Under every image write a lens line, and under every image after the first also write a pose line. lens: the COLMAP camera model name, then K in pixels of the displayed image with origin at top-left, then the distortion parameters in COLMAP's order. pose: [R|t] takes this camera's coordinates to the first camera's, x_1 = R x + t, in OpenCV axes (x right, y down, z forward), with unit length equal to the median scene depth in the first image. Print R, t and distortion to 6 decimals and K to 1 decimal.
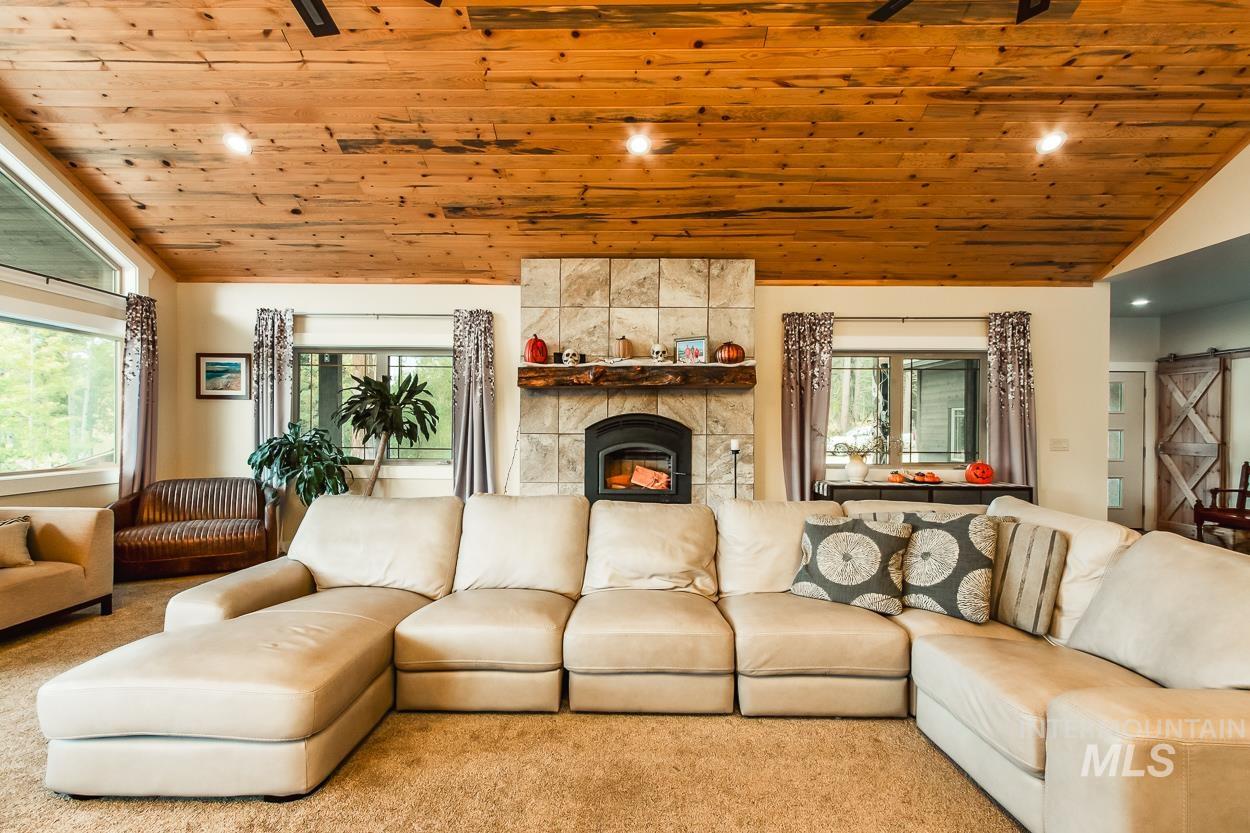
lens RADIAL K [[578.6, 0, 625.6], [0, 578.6, 429.7], [0, 0, 1]] dist [0.000870, 0.000379]
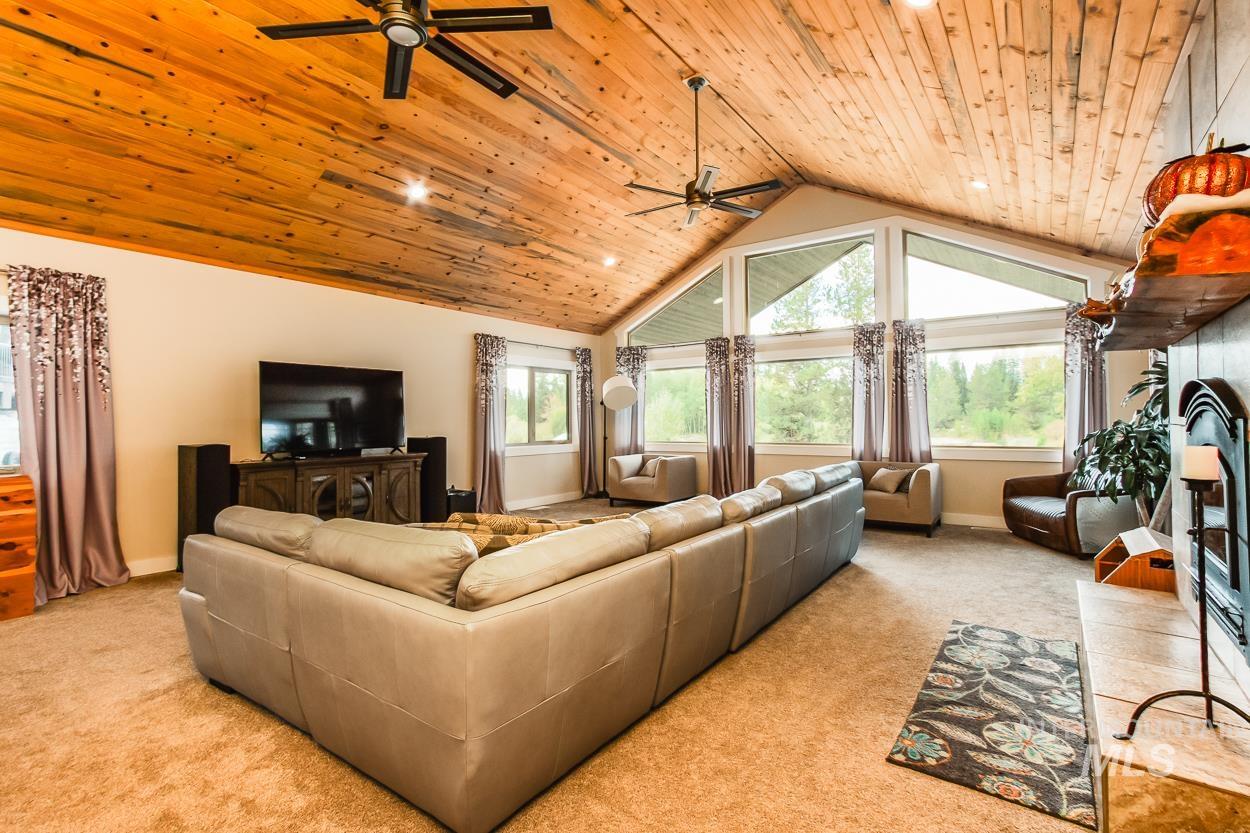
lens RADIAL K [[586.0, 0, 624.8], [0, 586.0, 411.8], [0, 0, 1]] dist [0.000077, 0.000094]
pose [[-0.569110, -0.010099, -0.822200, 0.633007], [0.003779, 0.999882, -0.014896, 0.000999], [0.822253, -0.011584, -0.569004, 0.894023]]
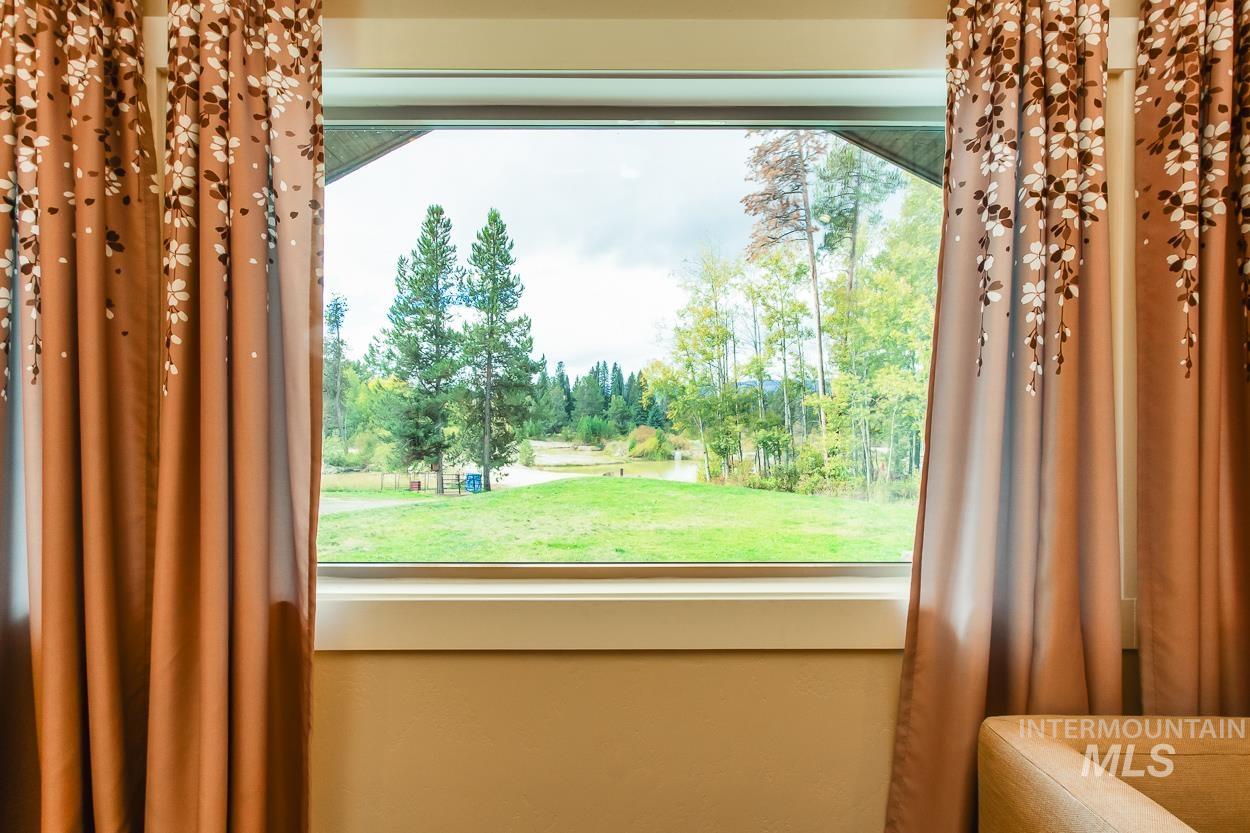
lens RADIAL K [[587.4, 0, 625.0], [0, 587.4, 416.5], [0, 0, 1]] dist [0.000818, 0.000246]
pose [[0.021739, -0.014749, -0.999655, -0.594080], [-0.002592, 0.999887, -0.014809, -0.006330], [0.999760, 0.002913, 0.021699, 0.415592]]
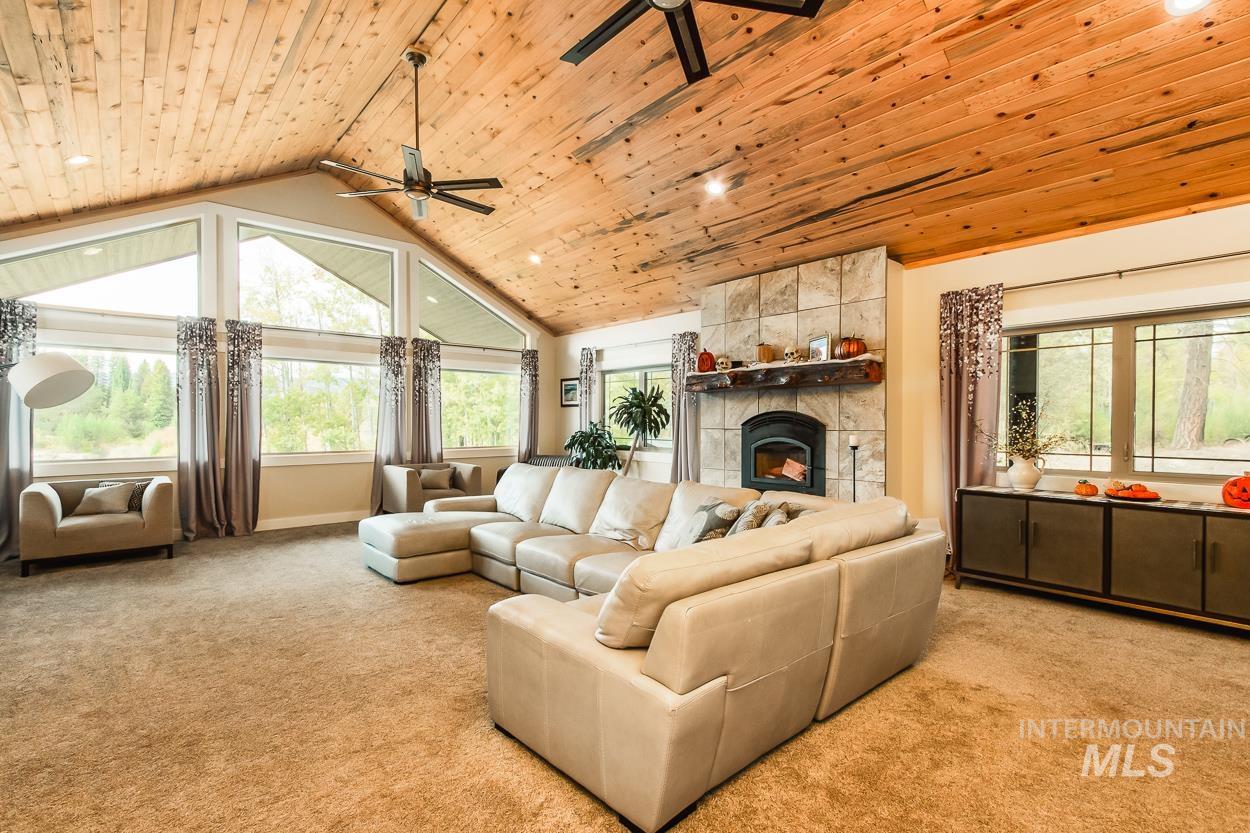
lens RADIAL K [[574.1, 0, 622.8], [0, 574.1, 429.1], [0, 0, 1]] dist [0.001778, 0.004169]
pose [[0.666544, 0.003682, -0.745456, 0.636052], [0.001488, 0.999979, 0.006269, -0.000355], [0.745464, -0.005288, 0.666525, 0.049365]]
